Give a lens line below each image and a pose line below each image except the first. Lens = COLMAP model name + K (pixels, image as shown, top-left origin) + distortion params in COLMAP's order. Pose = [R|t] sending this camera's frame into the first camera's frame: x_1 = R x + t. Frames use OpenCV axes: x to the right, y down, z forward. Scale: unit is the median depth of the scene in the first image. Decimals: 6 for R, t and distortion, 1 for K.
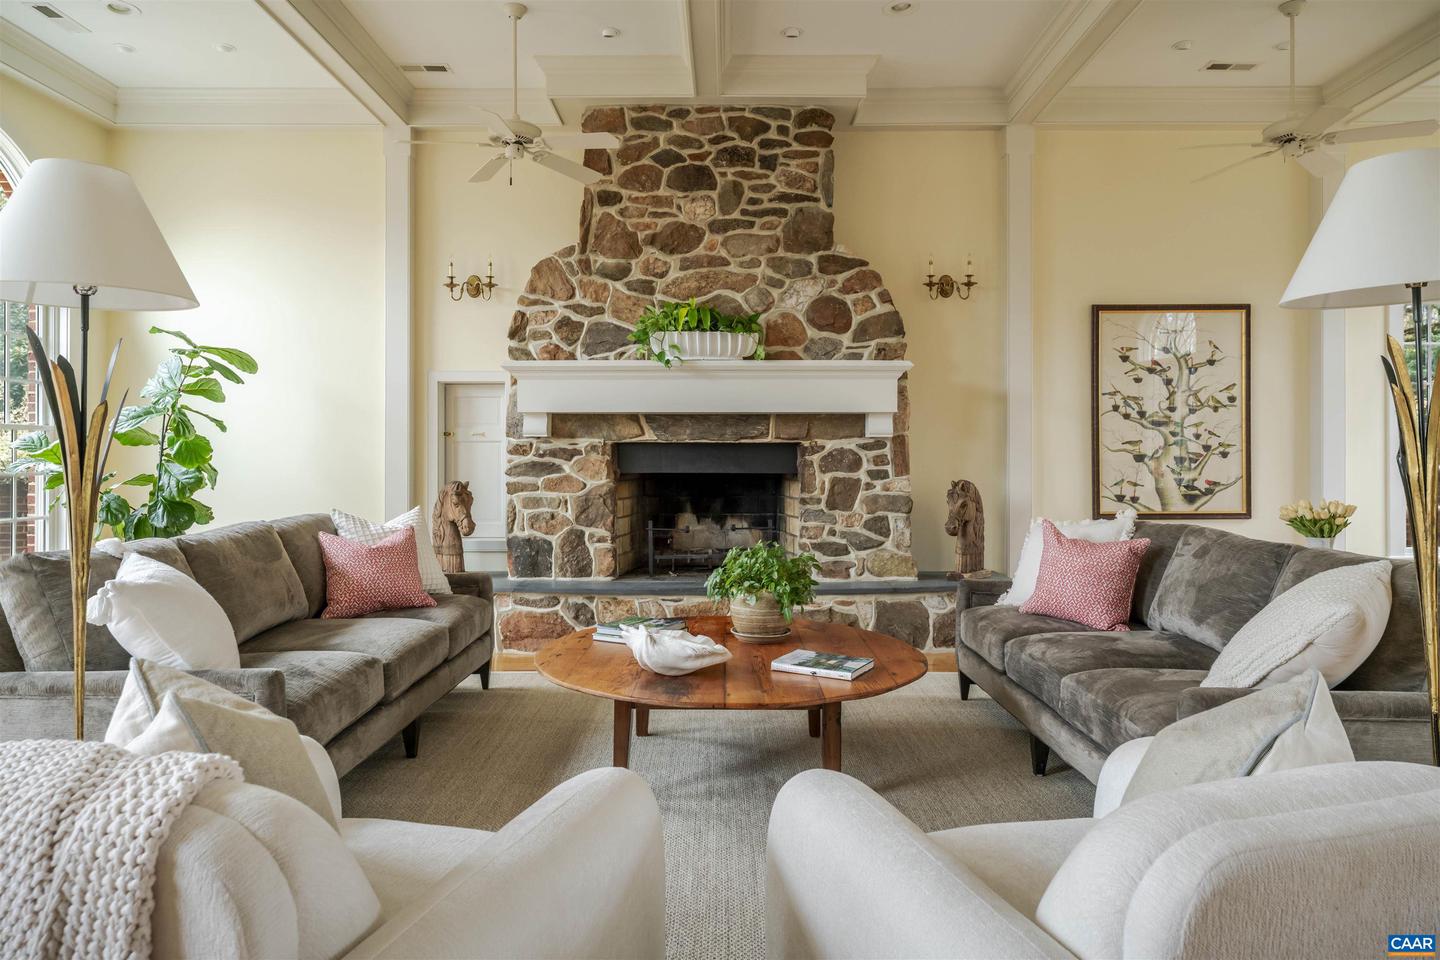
lens RADIAL K [[901.7, 0, 719.7], [0, 901.7, 452.1], [0, 0, 1]] dist [0.001498, -0.000216]
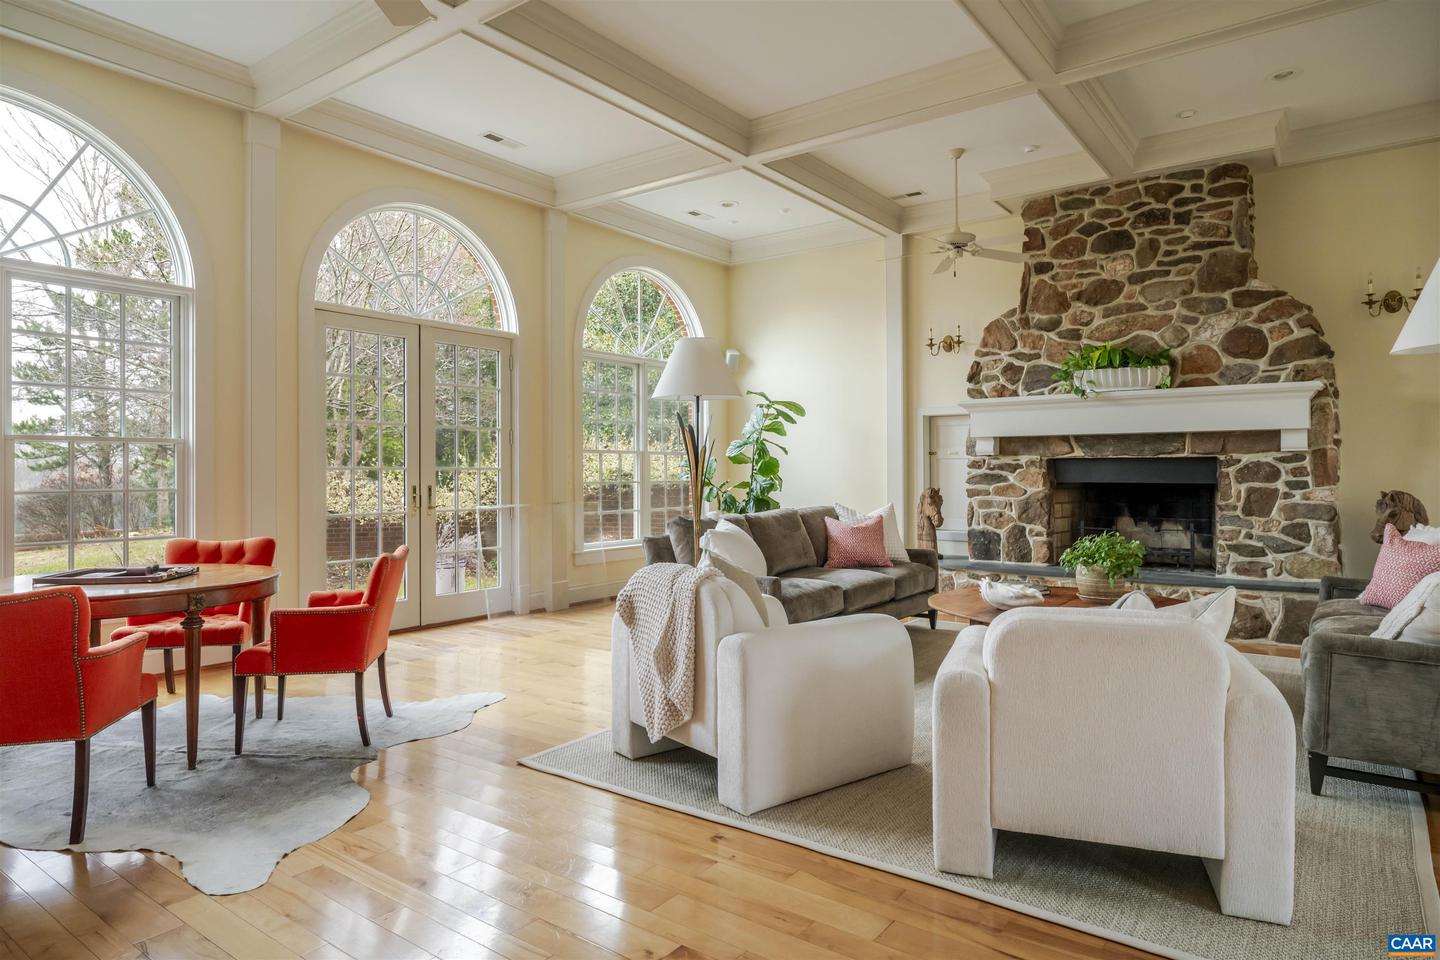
lens RADIAL K [[860.9, 0, 720.0], [0, 860.9, 480.0], [0, 0, 1]] dist [0.001088, 0.000266]
pose [[0.806639, 0.003303, -0.591036, 0.230652], [0.006216, 0.999882, 0.014072, -0.000290], [0.591012, -0.015025, 0.806523, -0.262291]]
